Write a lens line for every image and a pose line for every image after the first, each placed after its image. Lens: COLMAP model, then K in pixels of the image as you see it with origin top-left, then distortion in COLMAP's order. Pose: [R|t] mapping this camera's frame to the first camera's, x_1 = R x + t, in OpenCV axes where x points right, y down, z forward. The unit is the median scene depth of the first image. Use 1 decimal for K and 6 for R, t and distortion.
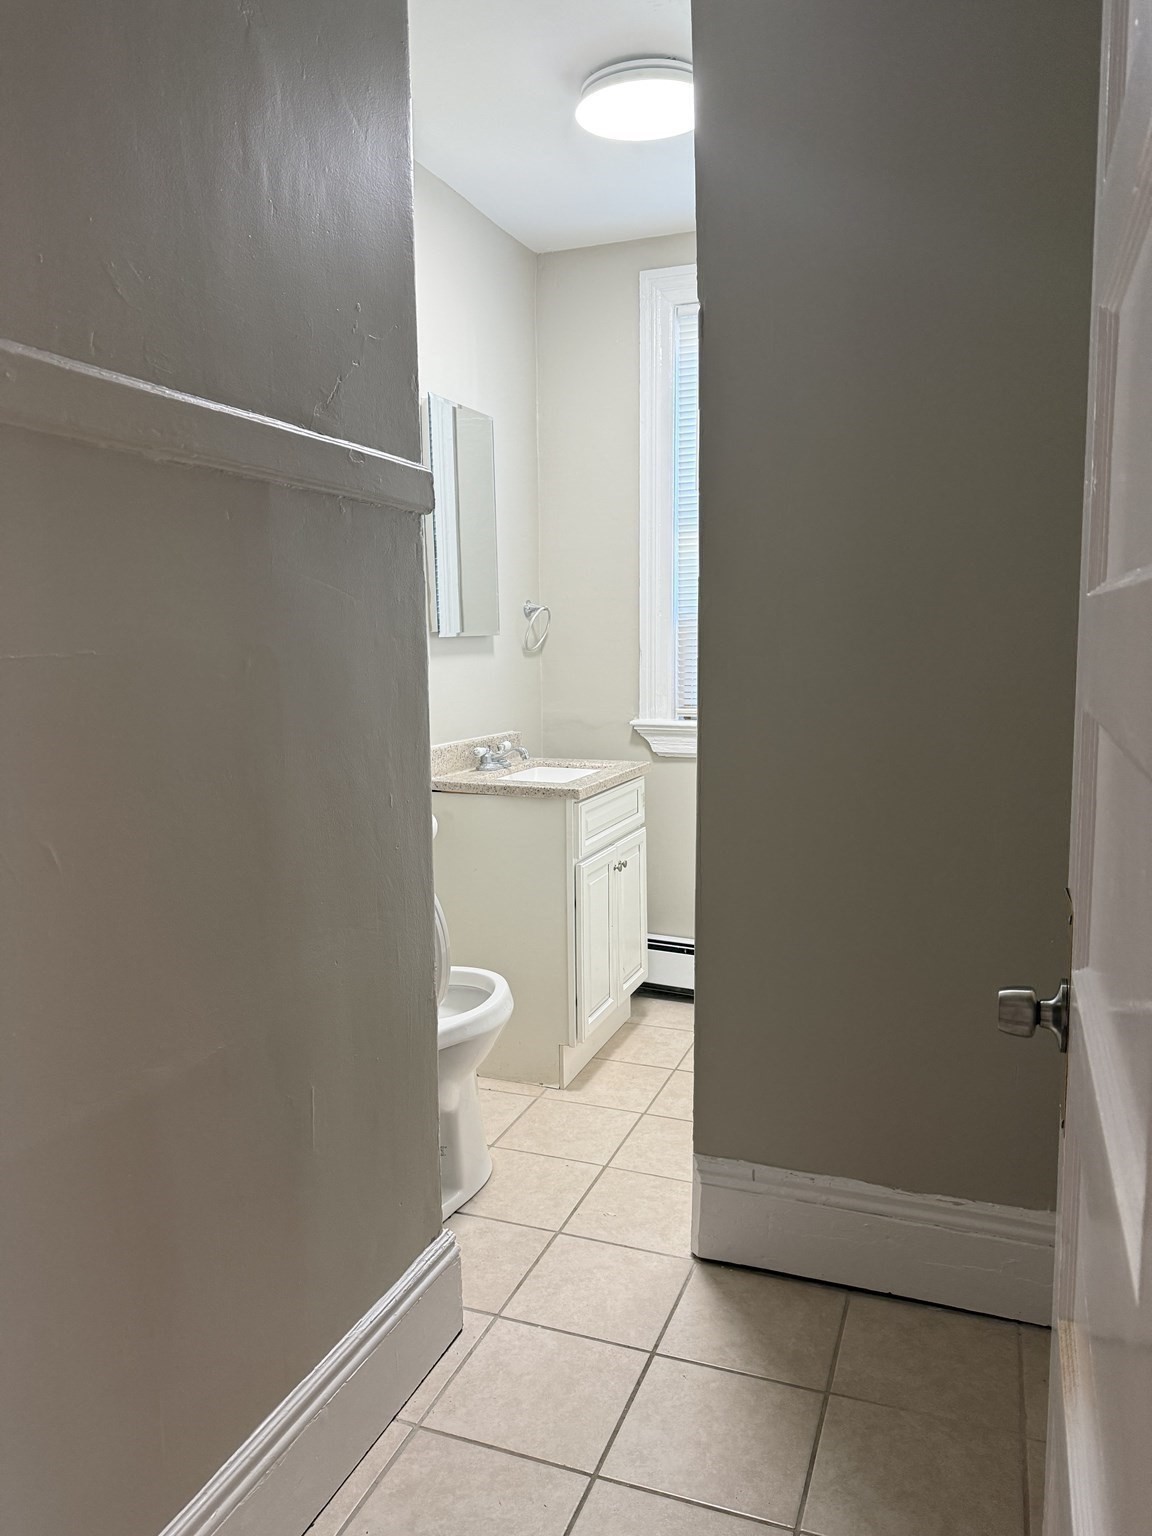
lens RADIAL K [[1086.8, 0, 576.0], [0, 1086.8, 768.0], [0, 0, 1]] dist [0.063849, -0.000009]
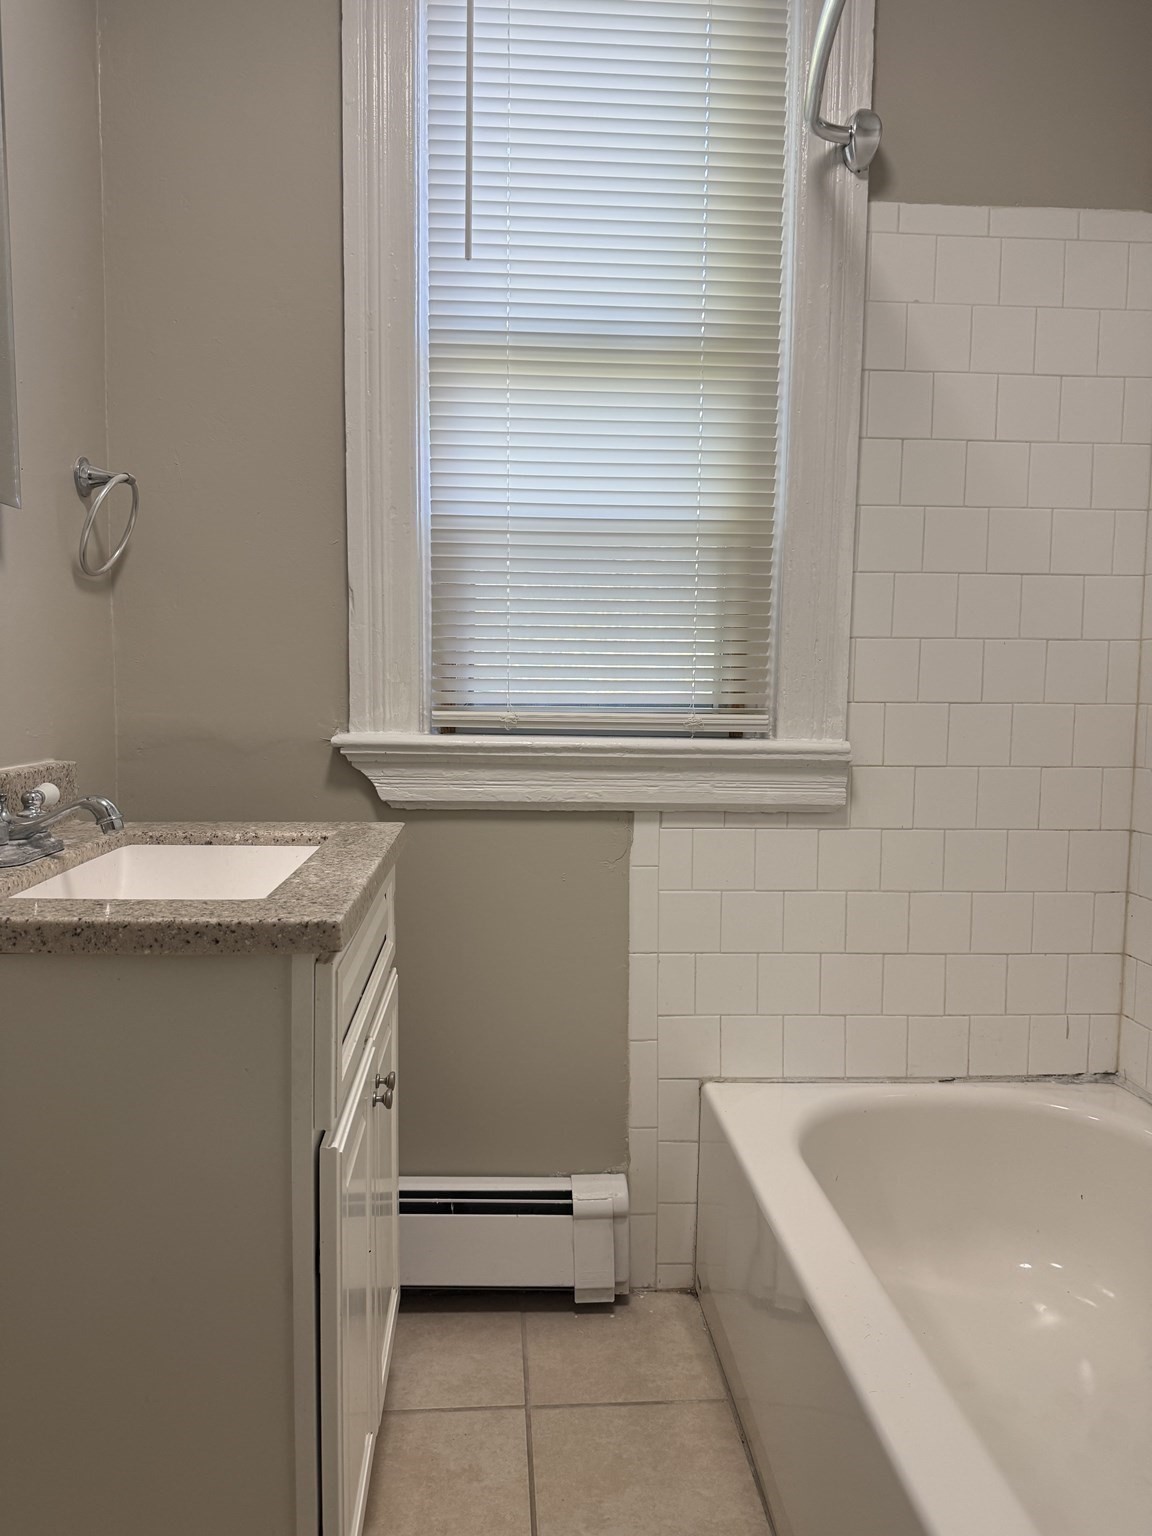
lens RADIAL K [[1086.8, 0, 576.0], [0, 1086.8, 768.0], [0, 0, 1]] dist [0.063849, -0.000009]
pose [[0.903361, -0.013901, 0.428656, -0.057662], [0.030711, 0.999005, -0.032325, -0.010835], [-0.427780, 0.042366, 0.902889, 0.528678]]
